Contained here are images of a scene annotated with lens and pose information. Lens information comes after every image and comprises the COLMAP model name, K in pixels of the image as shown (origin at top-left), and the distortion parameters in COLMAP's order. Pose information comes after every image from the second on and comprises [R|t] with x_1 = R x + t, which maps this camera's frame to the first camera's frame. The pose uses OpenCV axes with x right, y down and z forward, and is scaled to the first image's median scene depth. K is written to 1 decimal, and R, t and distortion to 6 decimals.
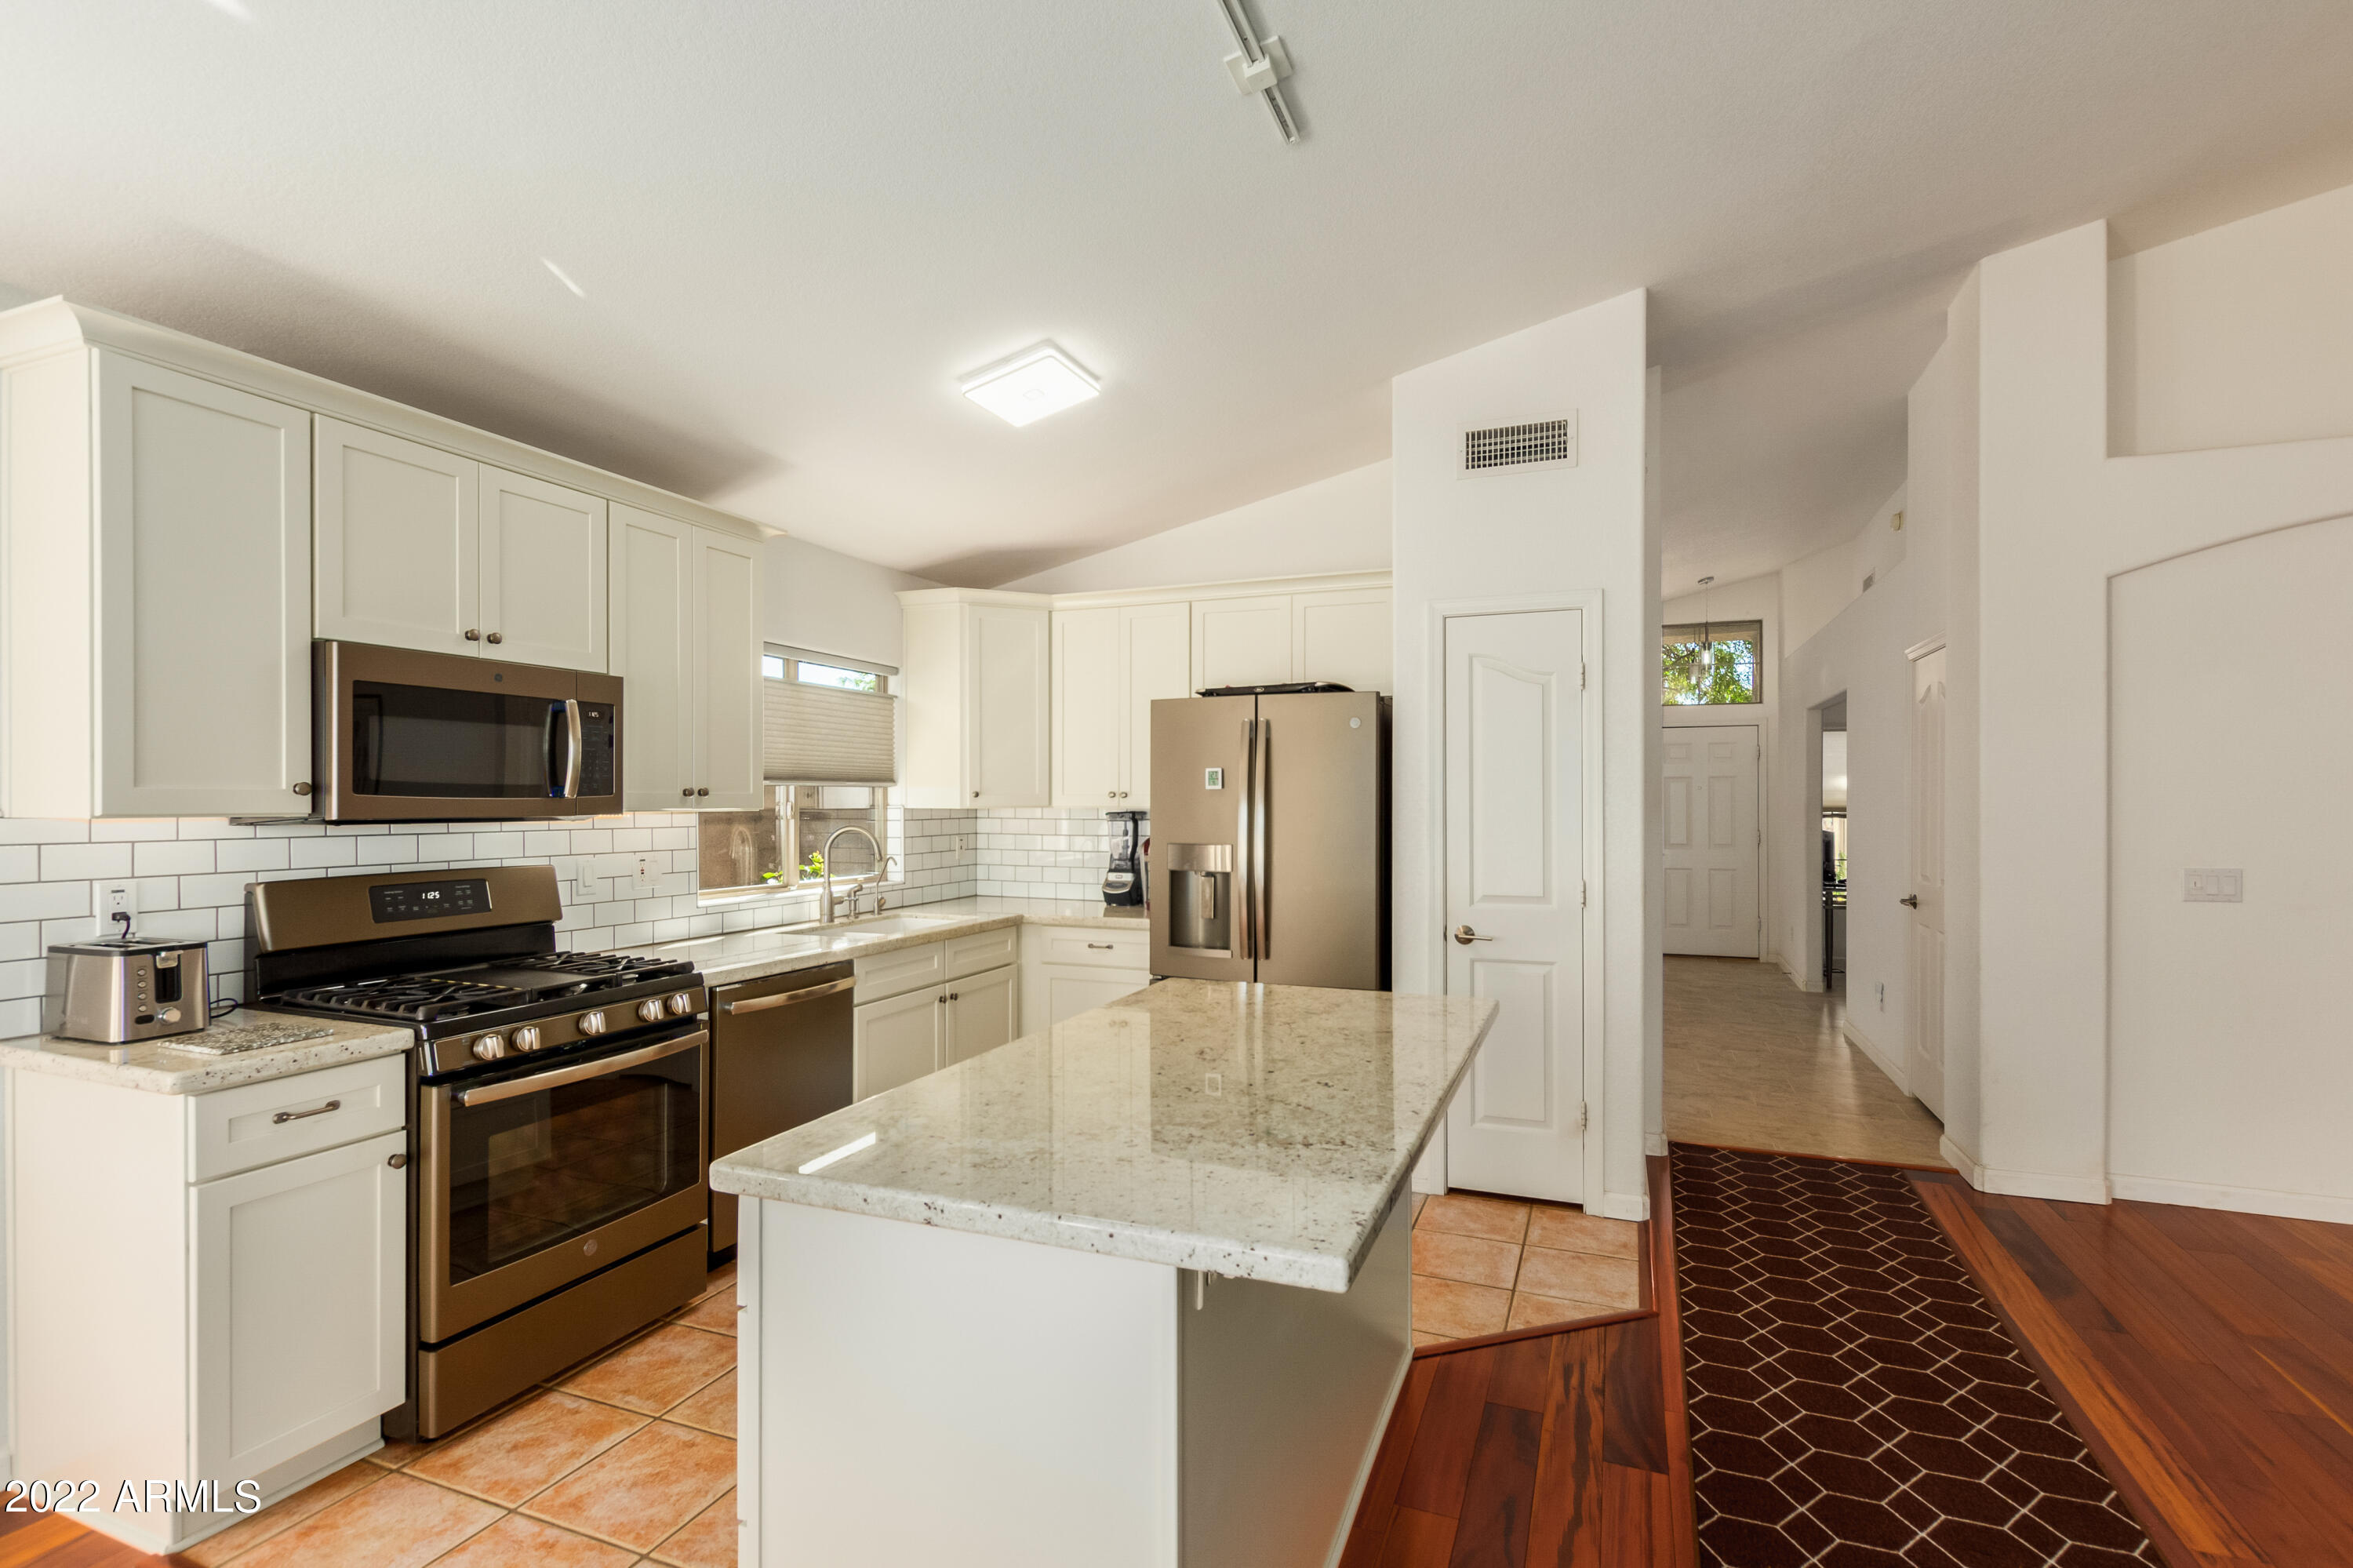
lens RADIAL K [[1123.6, 0, 1163.6], [0, 1123.6, 798.3], [0, 0, 1]] dist [0.008761, -0.003273]
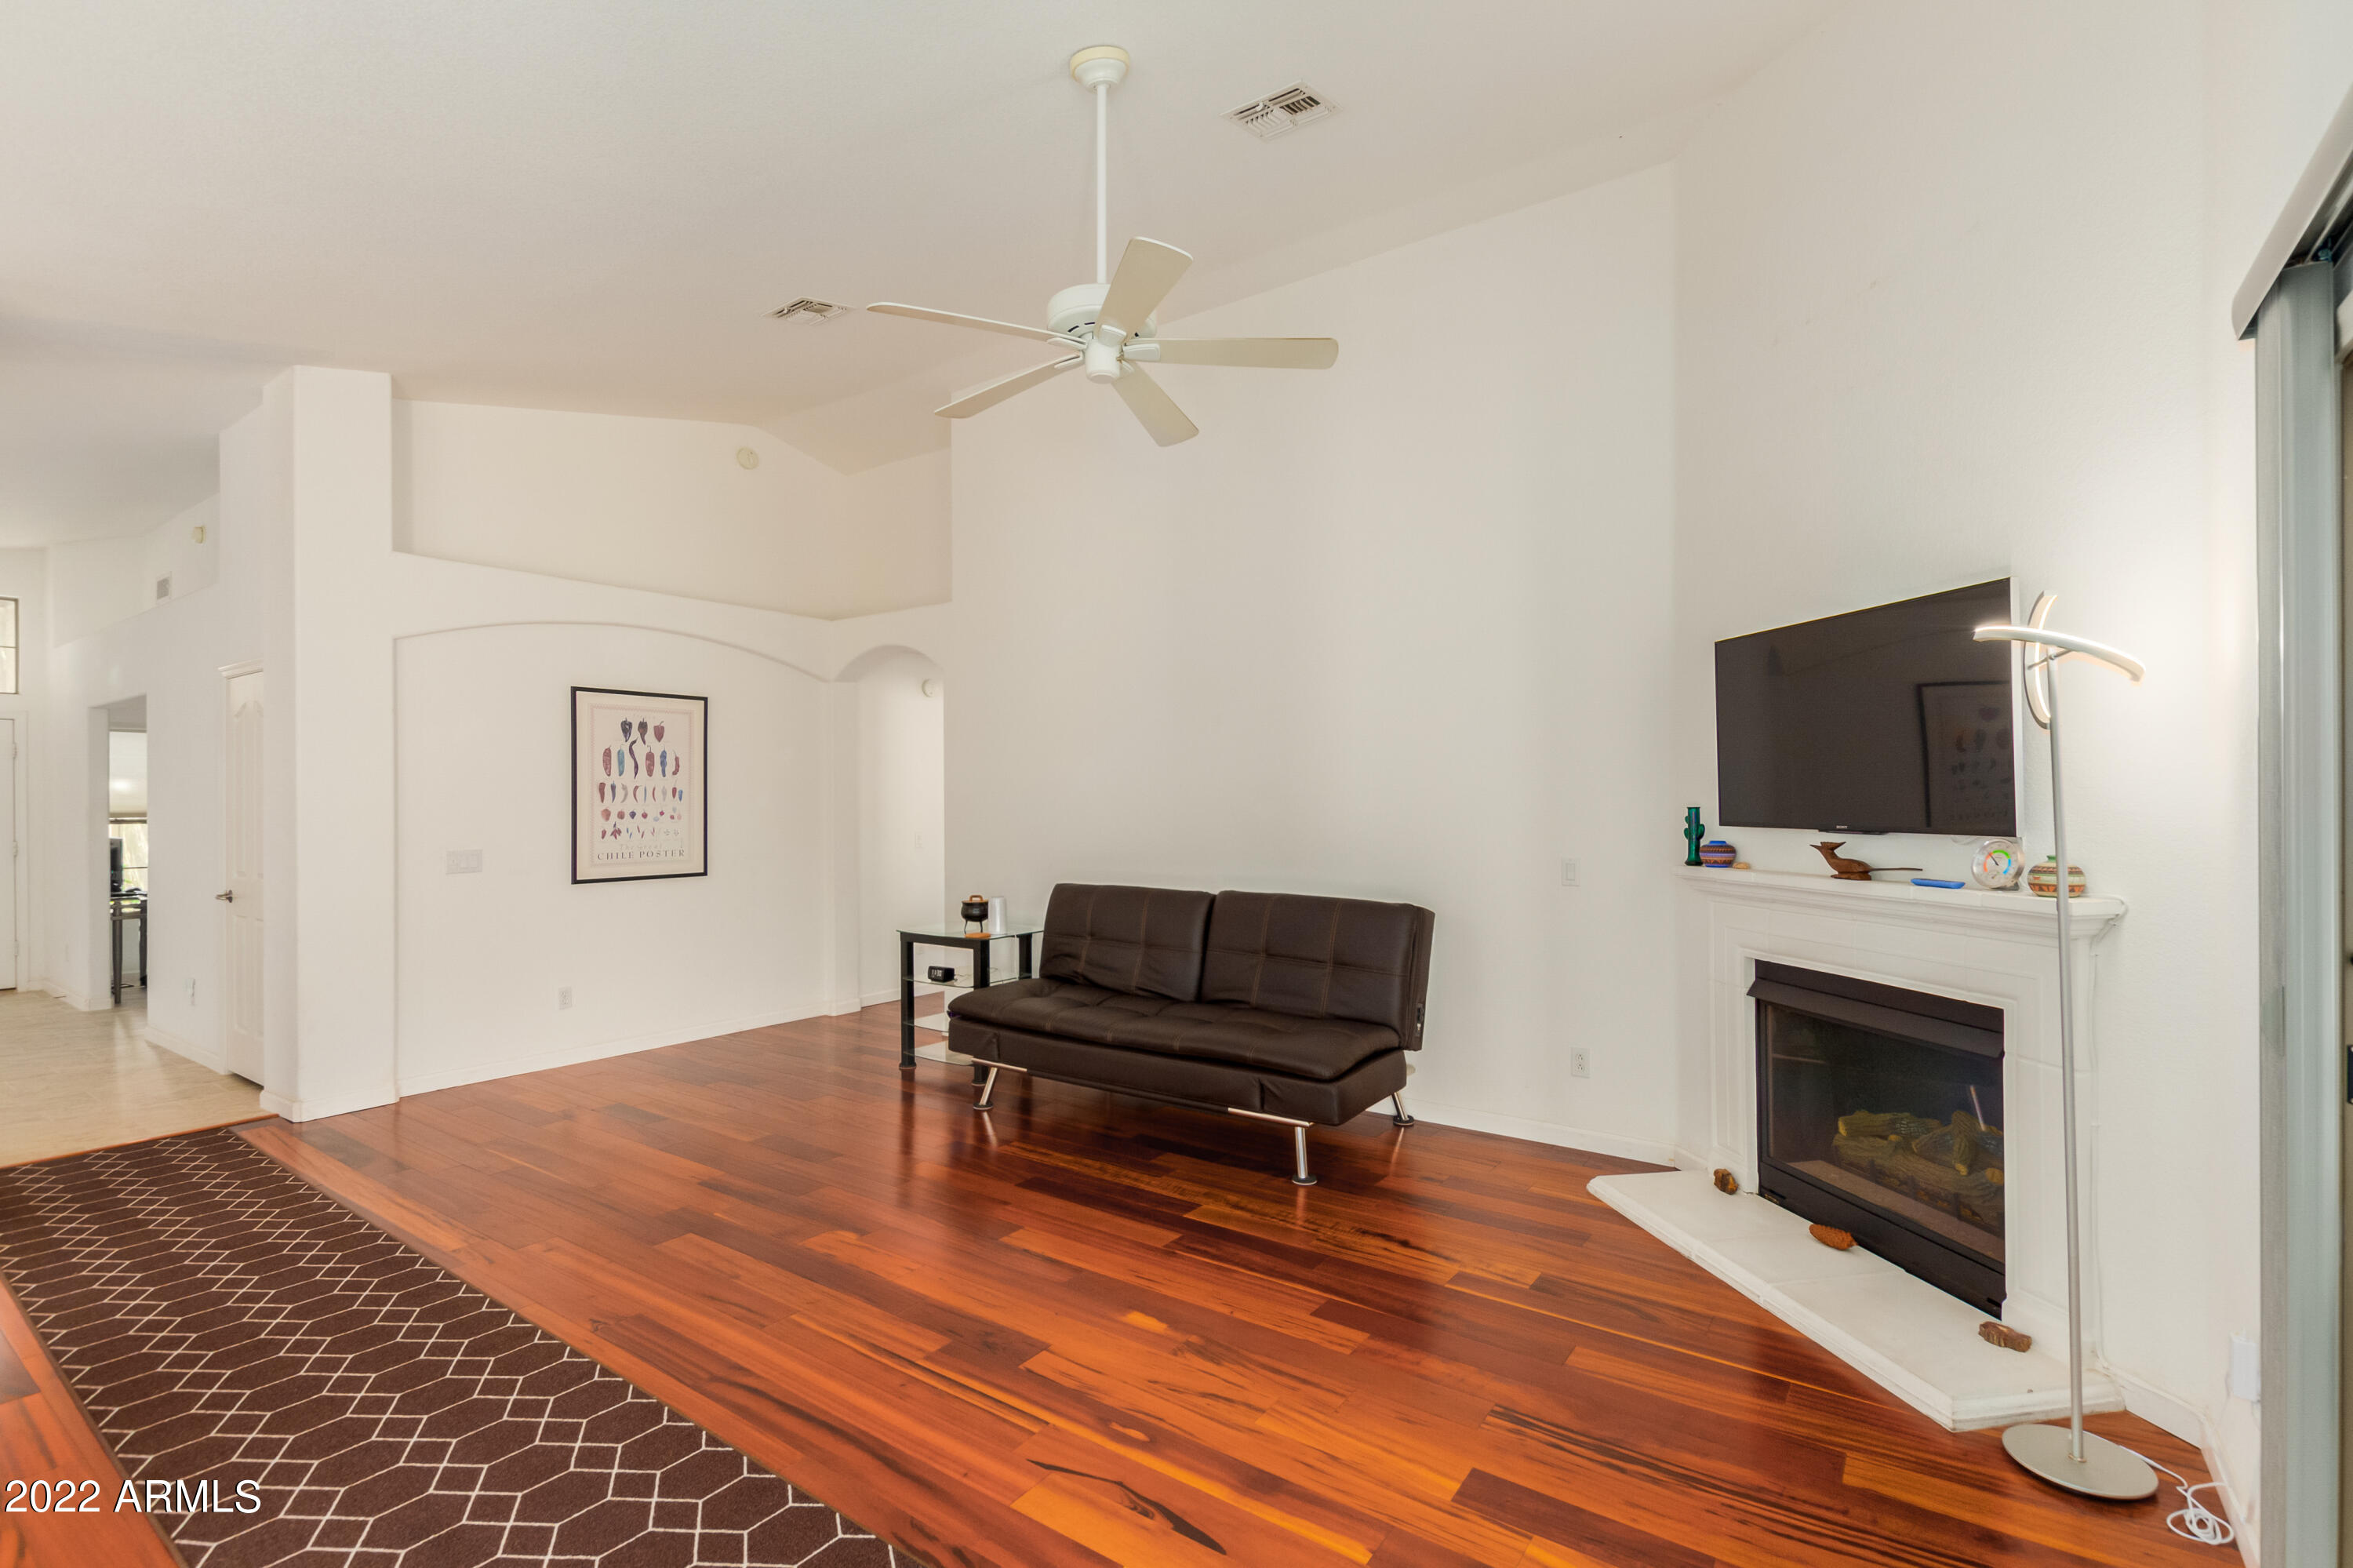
lens RADIAL K [[1123.6, 0, 1201.7], [0, 1123.6, 789.8], [0, 0, 1]] dist [0.008761, -0.003273]
pose [[0.248077, 0.002300, 0.968737, -0.219000], [0.007762, 0.999960, -0.004362, -0.000380], [-0.968709, 0.008602, 0.248050, -0.255118]]
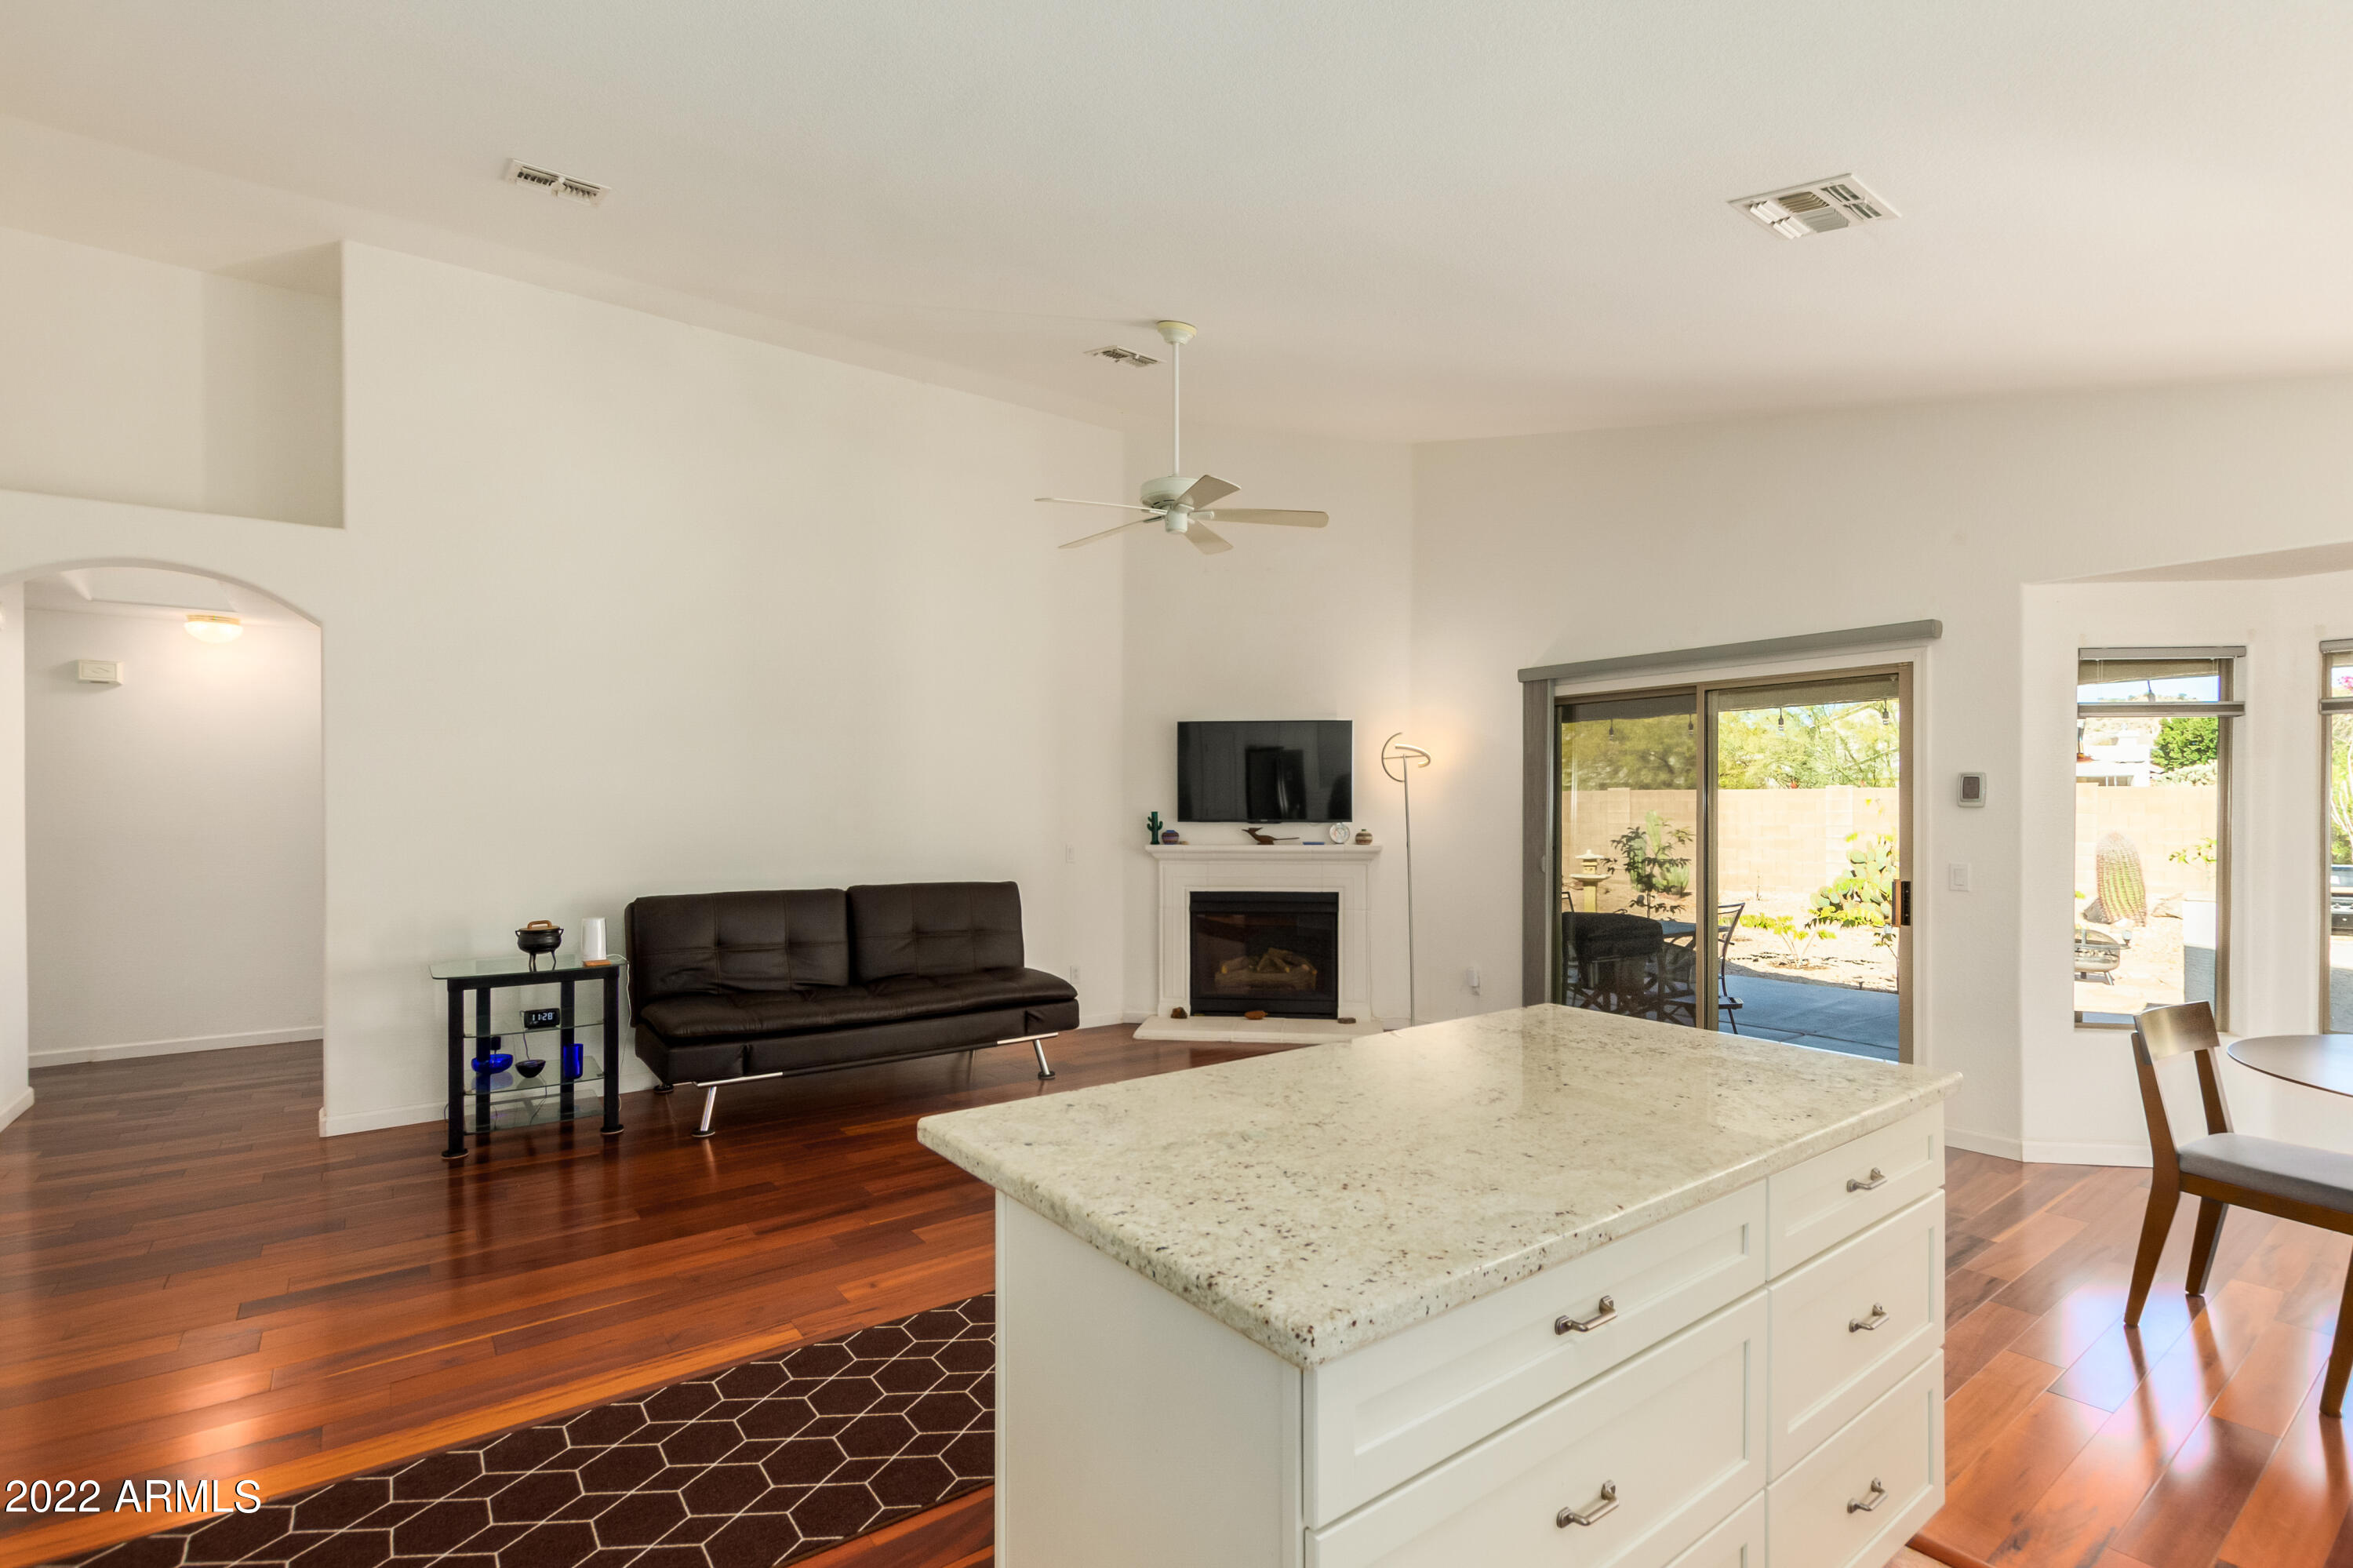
lens RADIAL K [[1123.6, 0, 1203.0], [0, 1123.6, 800.4], [0, 0, 1]] dist [0.008761, -0.003273]
pose [[-0.864252, 0.003838, 0.503044, -0.111086], [0.001383, 0.999985, -0.005254, 0.004898], [-0.503057, -0.003846, -0.864245, 1.009667]]
